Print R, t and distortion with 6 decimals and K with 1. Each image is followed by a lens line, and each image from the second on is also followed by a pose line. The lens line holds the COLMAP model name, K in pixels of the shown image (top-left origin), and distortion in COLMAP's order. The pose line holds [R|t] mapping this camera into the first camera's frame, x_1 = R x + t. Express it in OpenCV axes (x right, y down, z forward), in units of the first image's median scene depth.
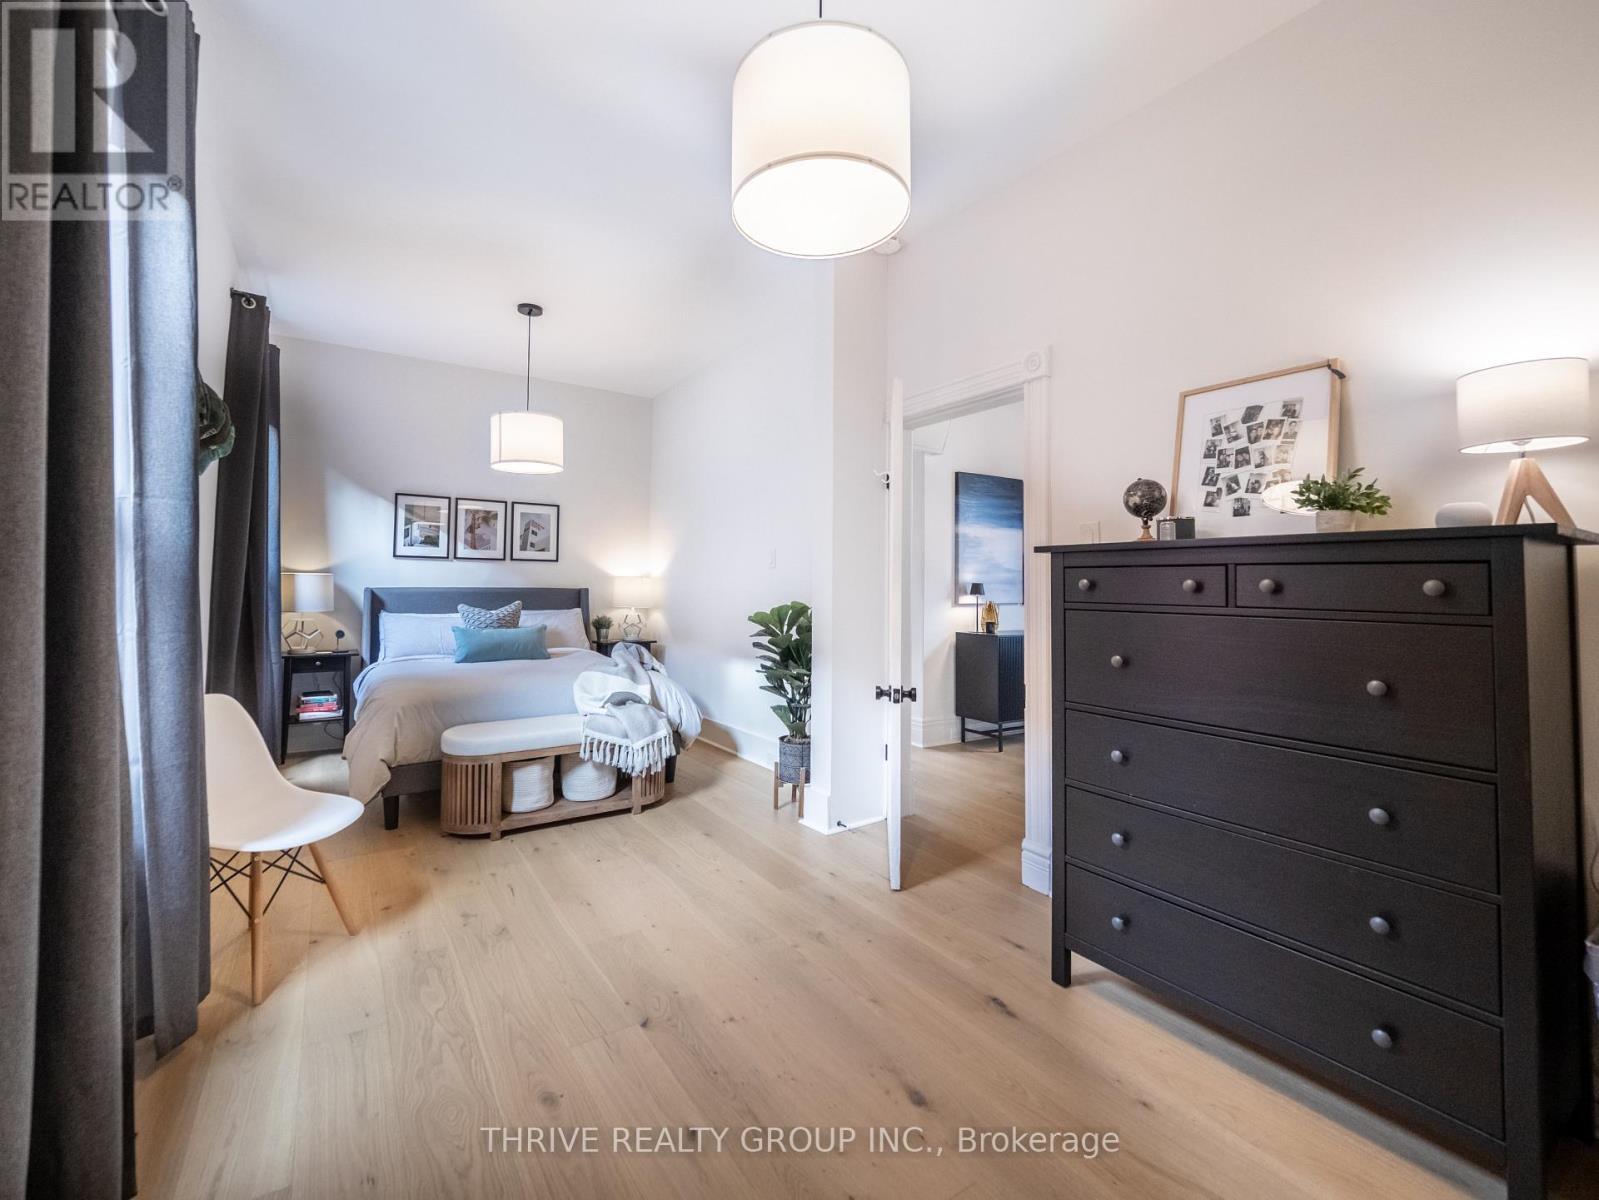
lens RADIAL K [[645.6, 0, 758.4], [0, 645.6, 587.1], [0, 0, 1]] dist [0.000537, -0.000098]
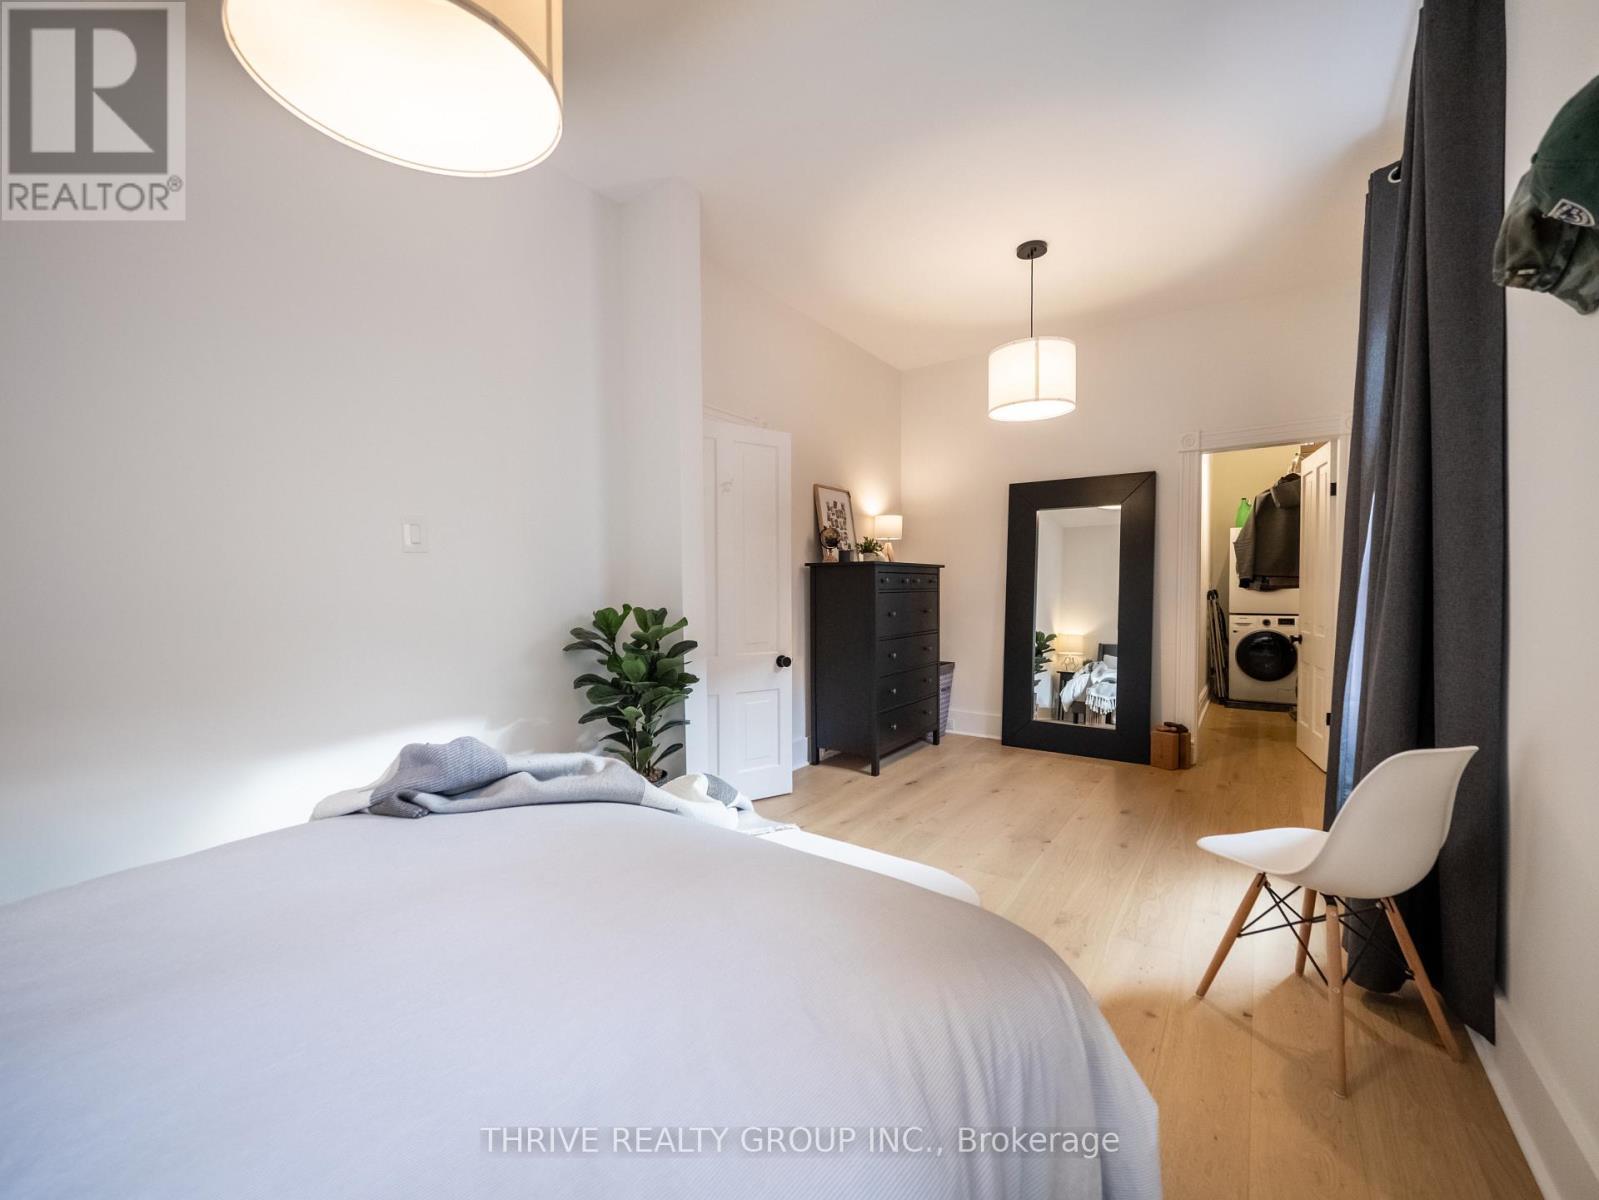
lens RADIAL K [[671.7, 0, 792.2], [0, 671.7, 598.9], [0, 0, 1]] dist [0.000751, -0.000146]
pose [[-0.396159, -0.011208, 0.918114, -0.591732], [-0.013131, 0.999892, 0.006540, 0.020968], [-0.918088, -0.009465, -0.396263, 0.909683]]
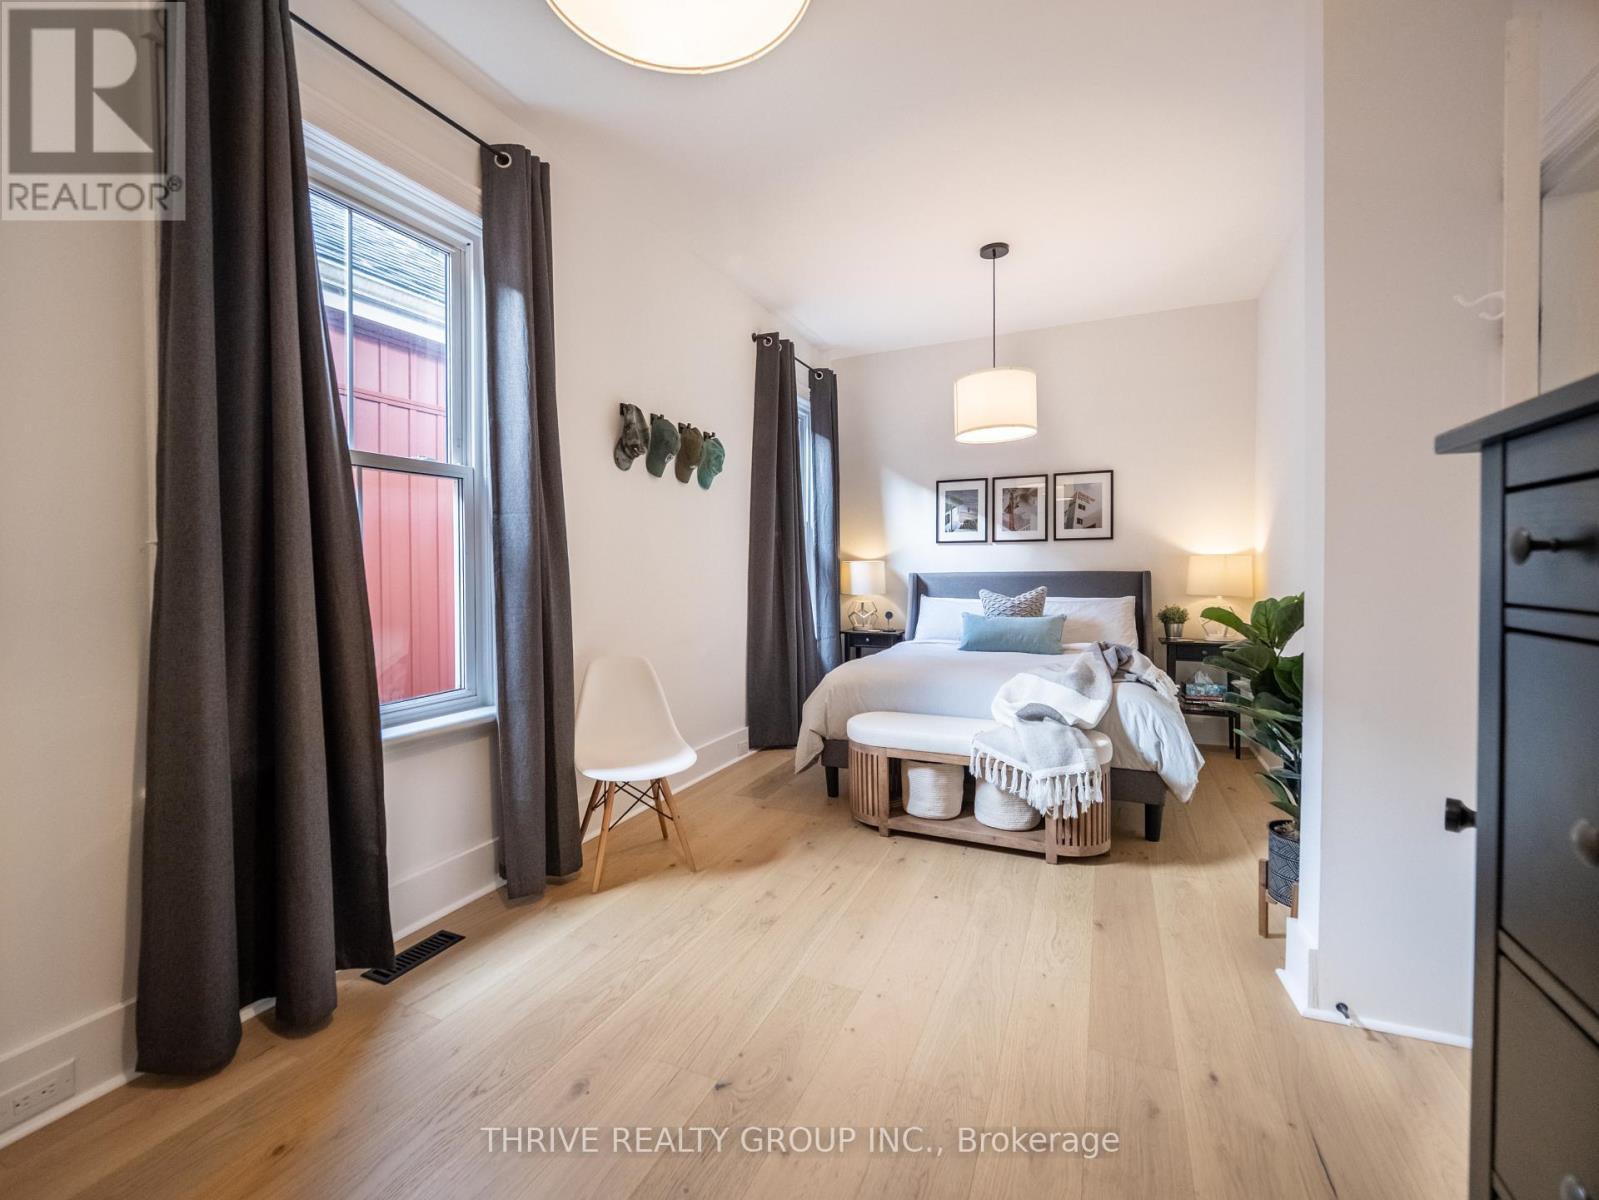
lens RADIAL K [[671.7, 0, 792.2], [0, 671.7, 598.9], [0, 0, 1]] dist [0.000751, -0.000146]
pose [[0.557501, 0.022335, -0.829876, 0.237759], [0.012566, 0.999296, 0.035337, 0.001857], [0.830081, -0.030128, 0.556828, 0.241611]]
